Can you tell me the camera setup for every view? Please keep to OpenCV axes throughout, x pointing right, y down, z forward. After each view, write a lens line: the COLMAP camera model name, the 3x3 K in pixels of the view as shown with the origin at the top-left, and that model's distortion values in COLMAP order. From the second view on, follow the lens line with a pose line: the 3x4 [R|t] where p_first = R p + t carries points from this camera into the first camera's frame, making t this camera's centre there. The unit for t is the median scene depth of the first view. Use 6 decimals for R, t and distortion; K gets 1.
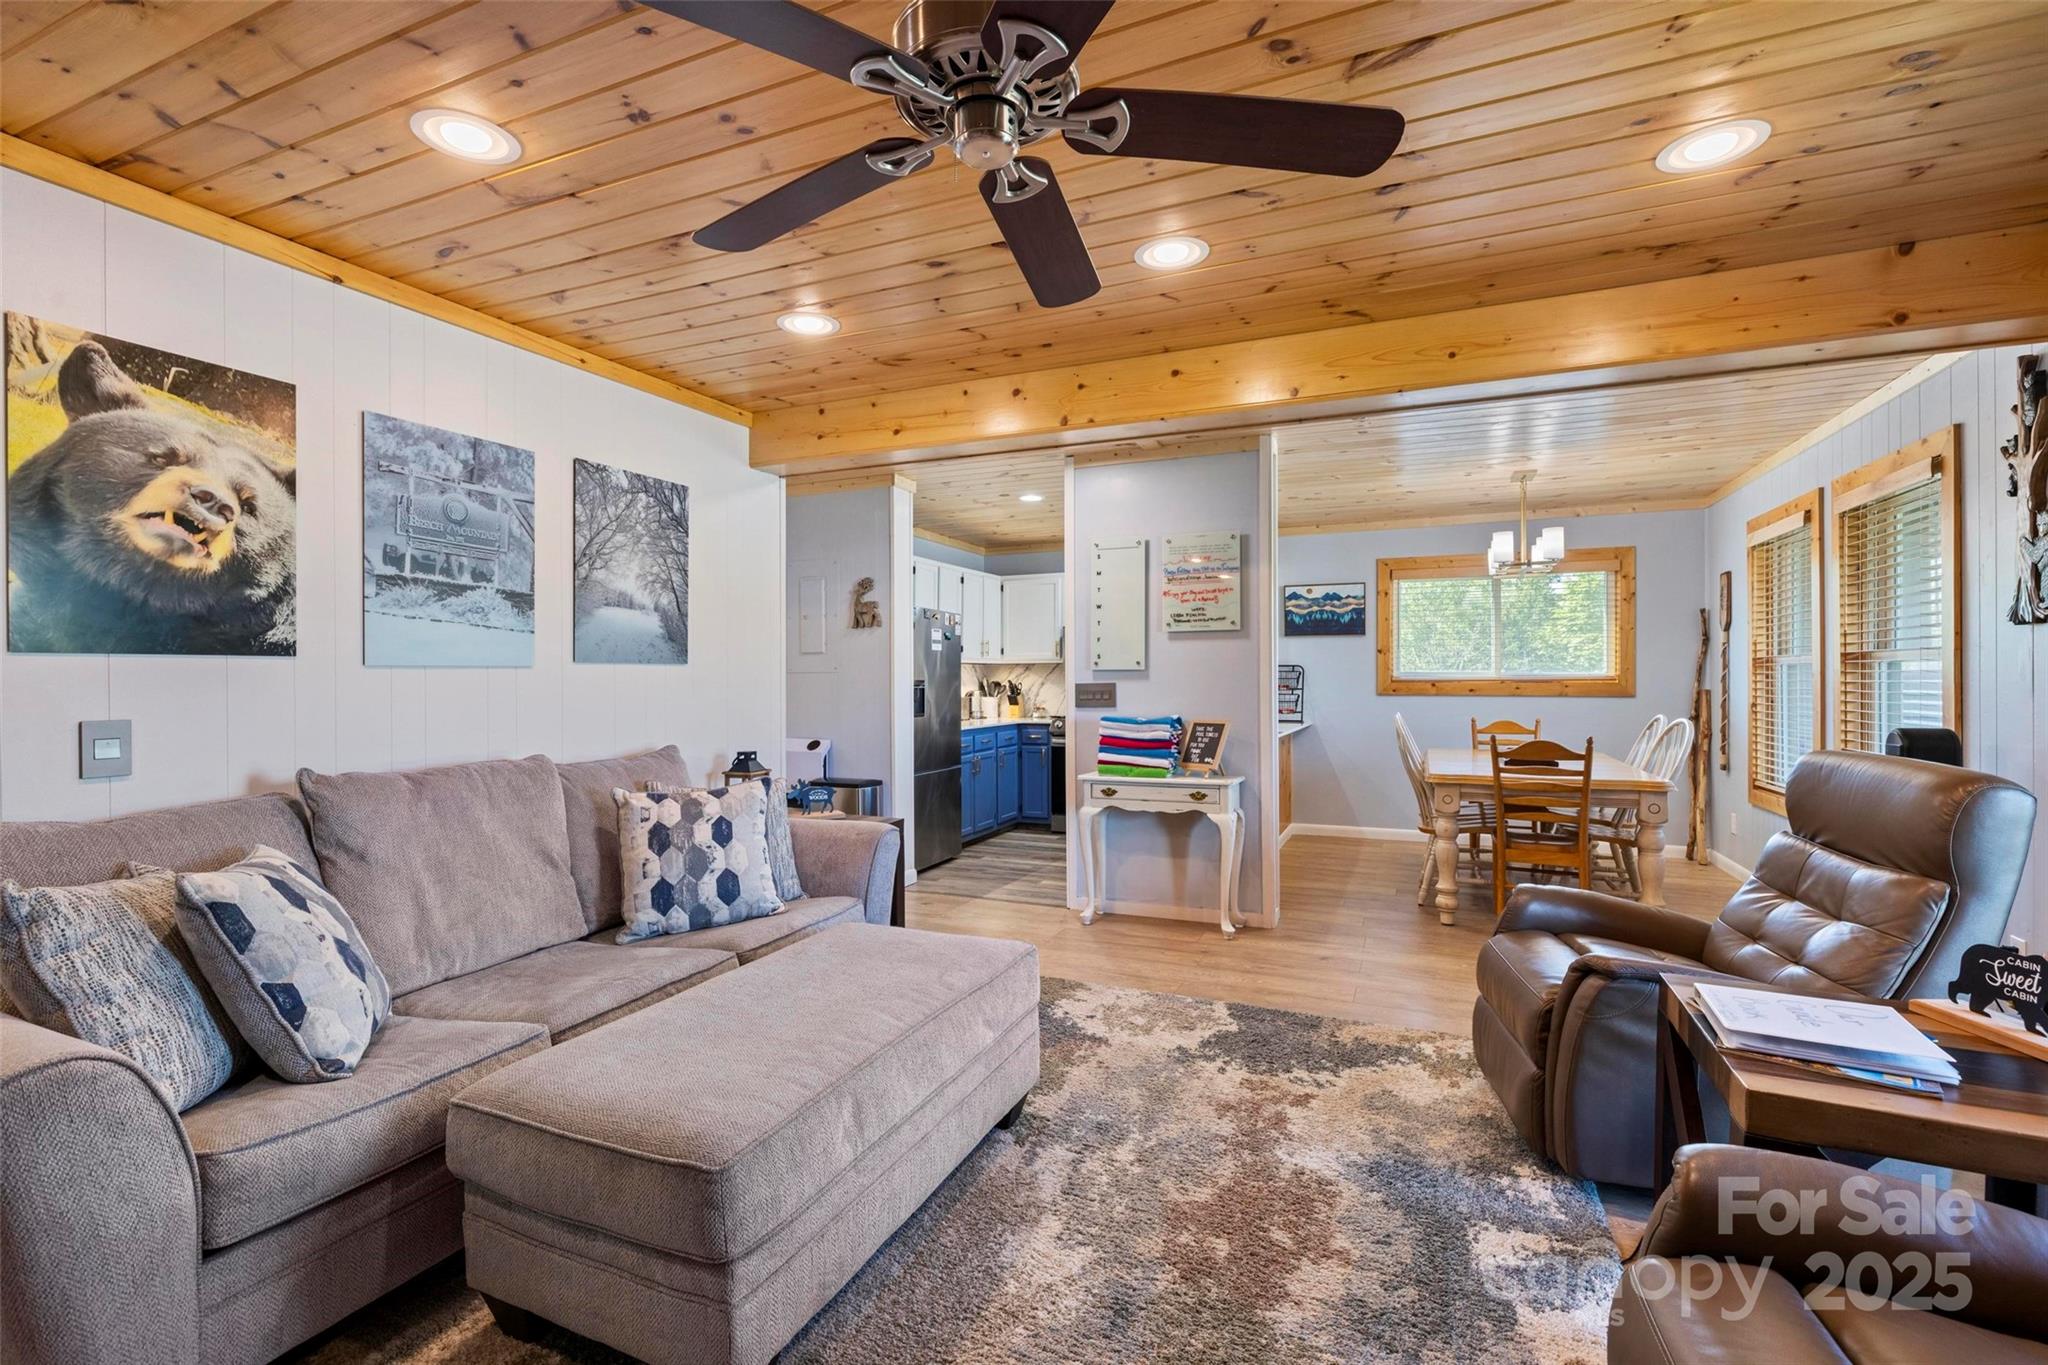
lens RADIAL K [[919.8, 0, 1015.7], [0, 919.8, 678.4], [0, 0, 1]] dist [-0.003821, 0.000359]
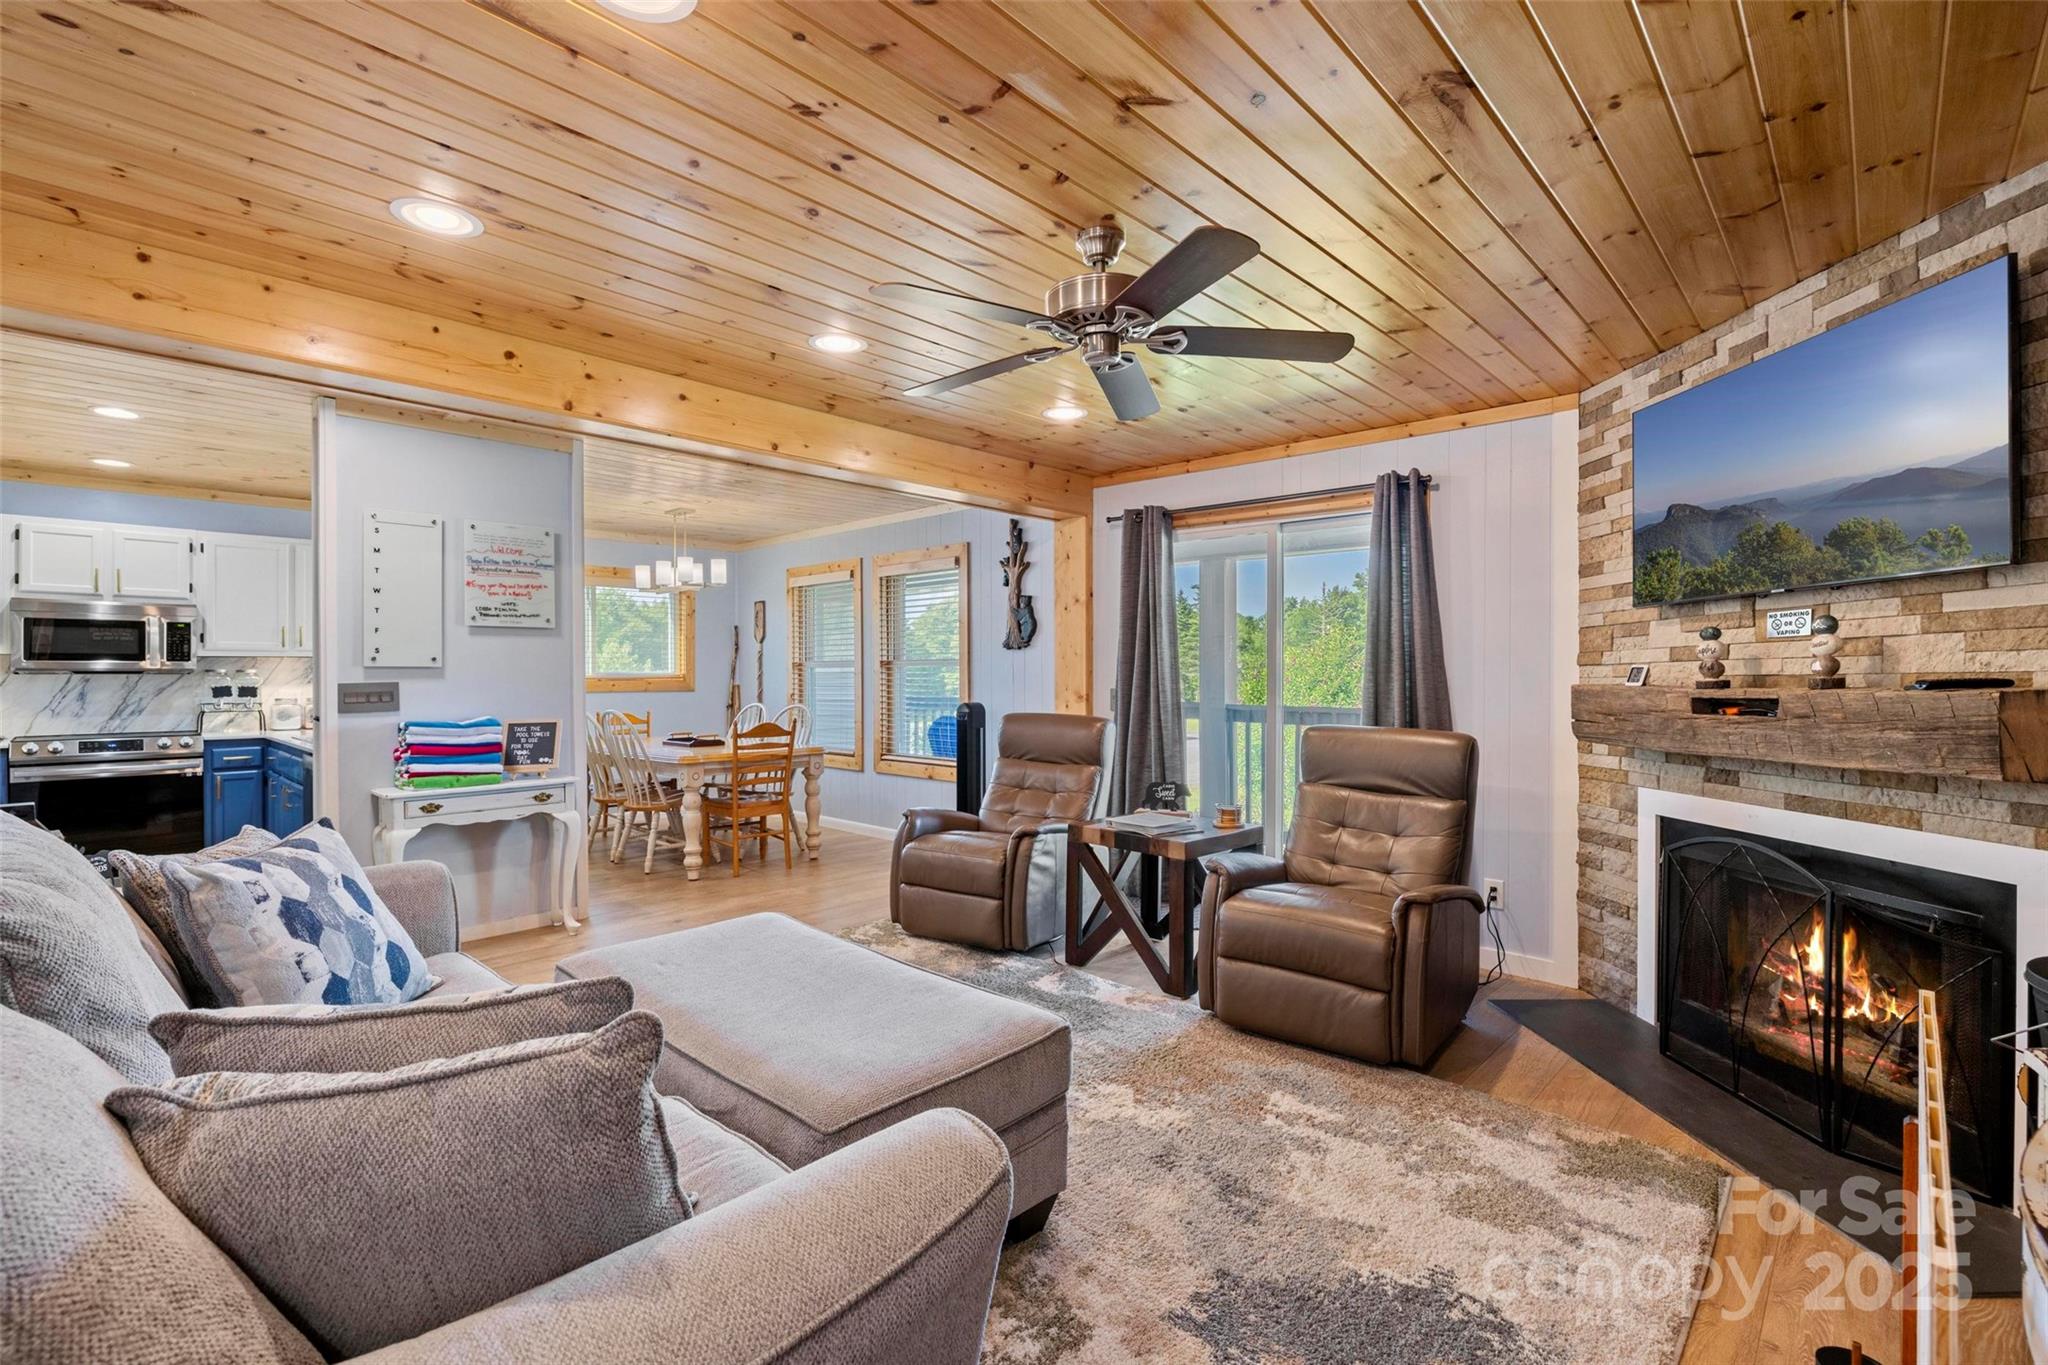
lens RADIAL K [[919.8, 0, 1020.9], [0, 919.8, 671.0], [0, 0, 1]] dist [-0.003821, 0.000359]
pose [[0.332458, 0.005414, 0.943103, -0.760637], [0.001481, 0.999979, -0.006262, 0.001190], [-0.943117, 0.003479, 0.332443, 0.270888]]
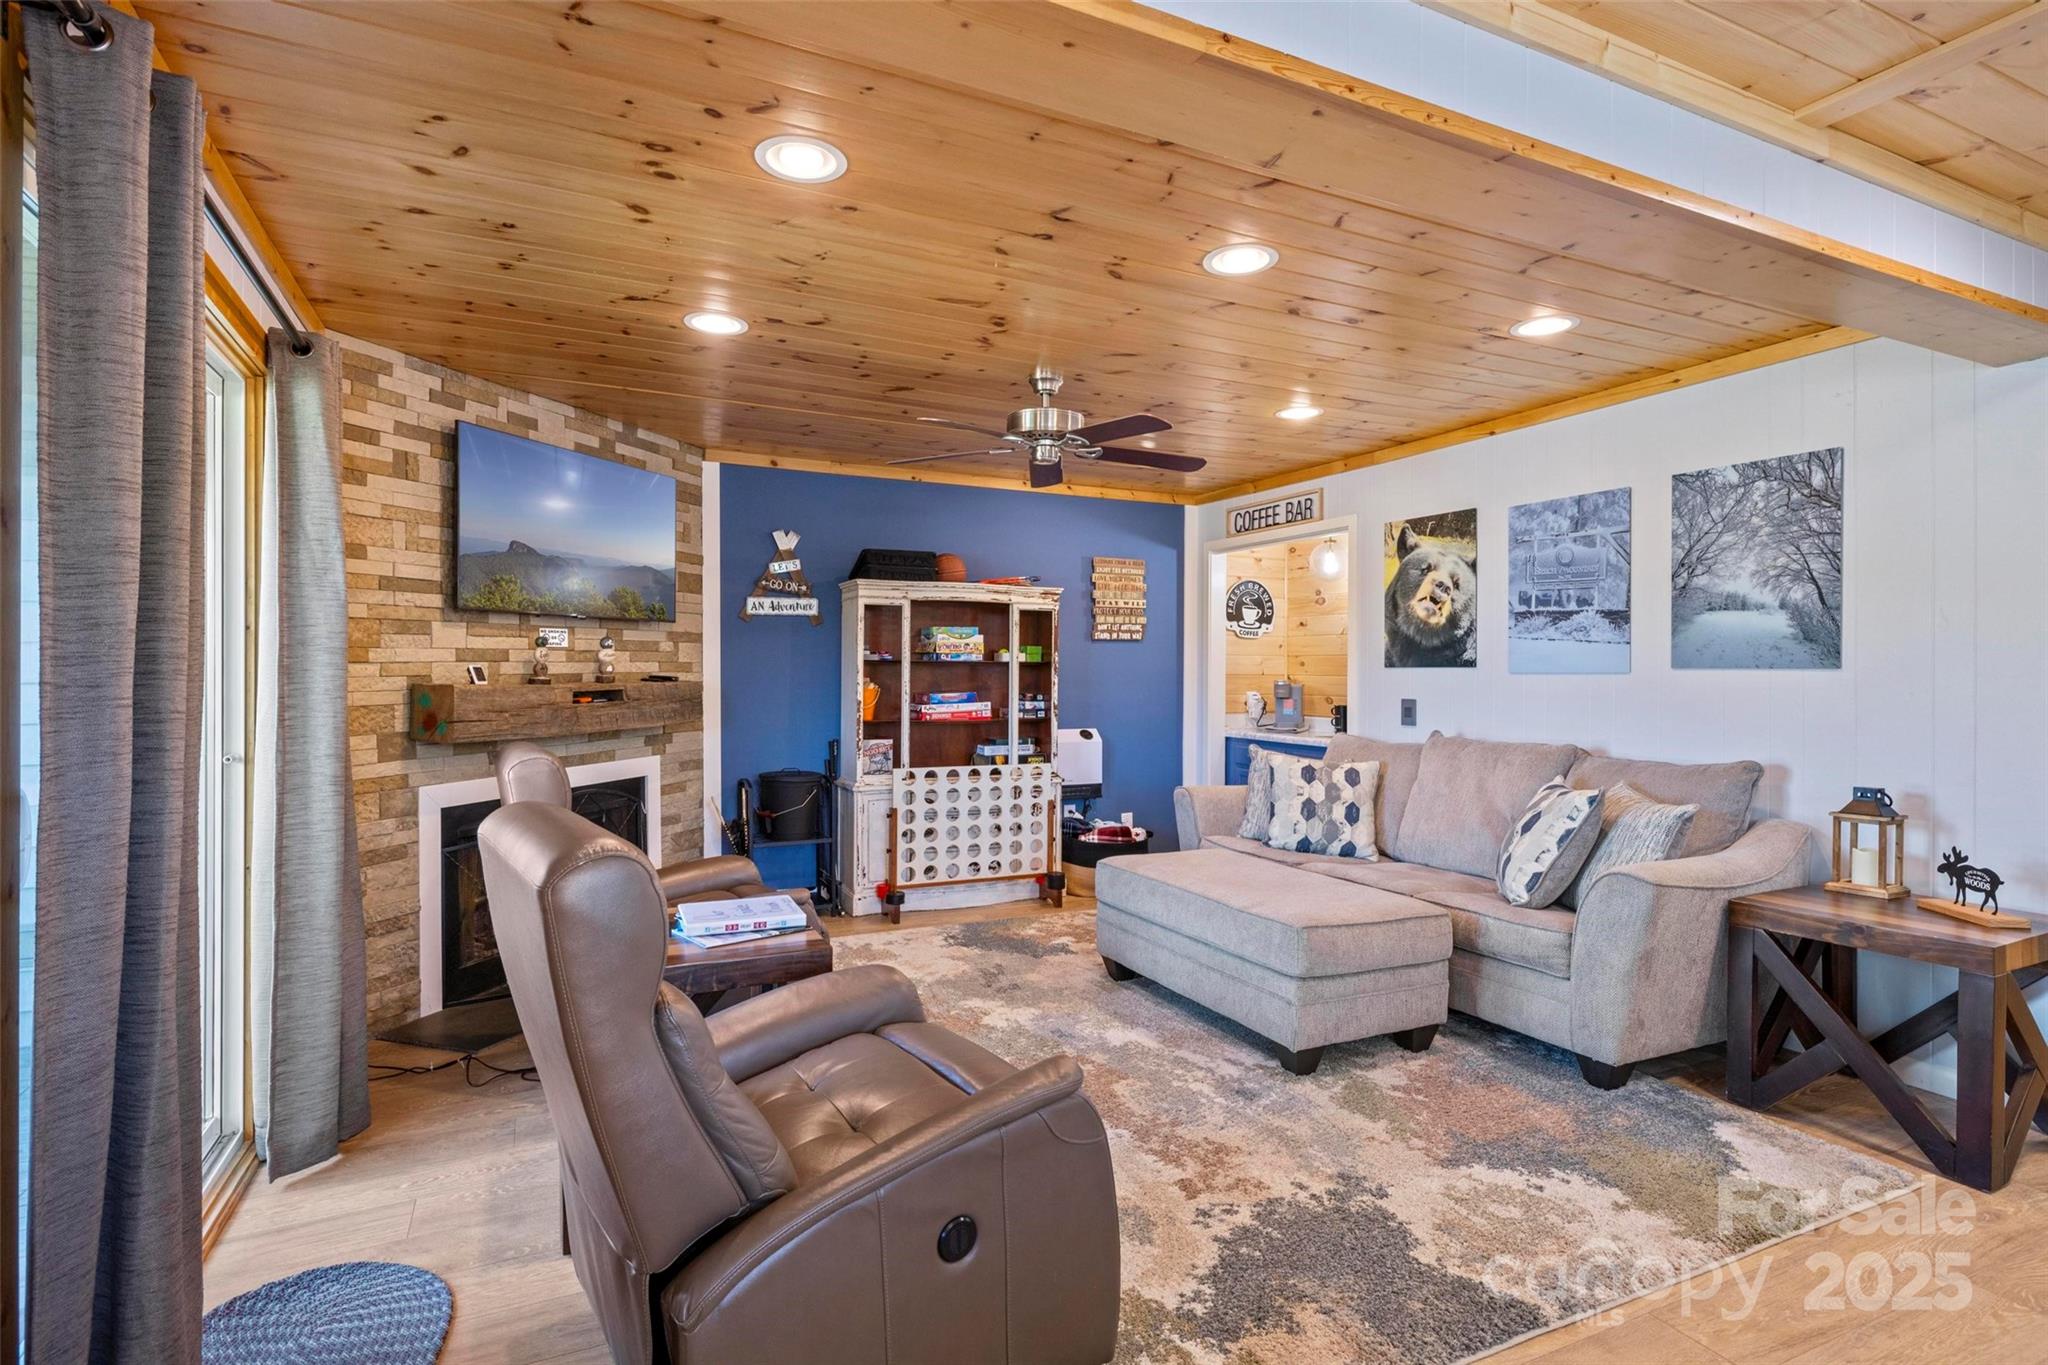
lens RADIAL K [[1001.0, 0, 1016.0], [0, 1001.0, 681.7], [0, 0, 1]] dist [0.000365, -0.000001]
pose [[-0.651928, 0.005163, -0.758263, 0.922199], [-0.008101, 0.999872, 0.013773, -0.012675], [0.758238, 0.015122, -0.651803, 1.225761]]
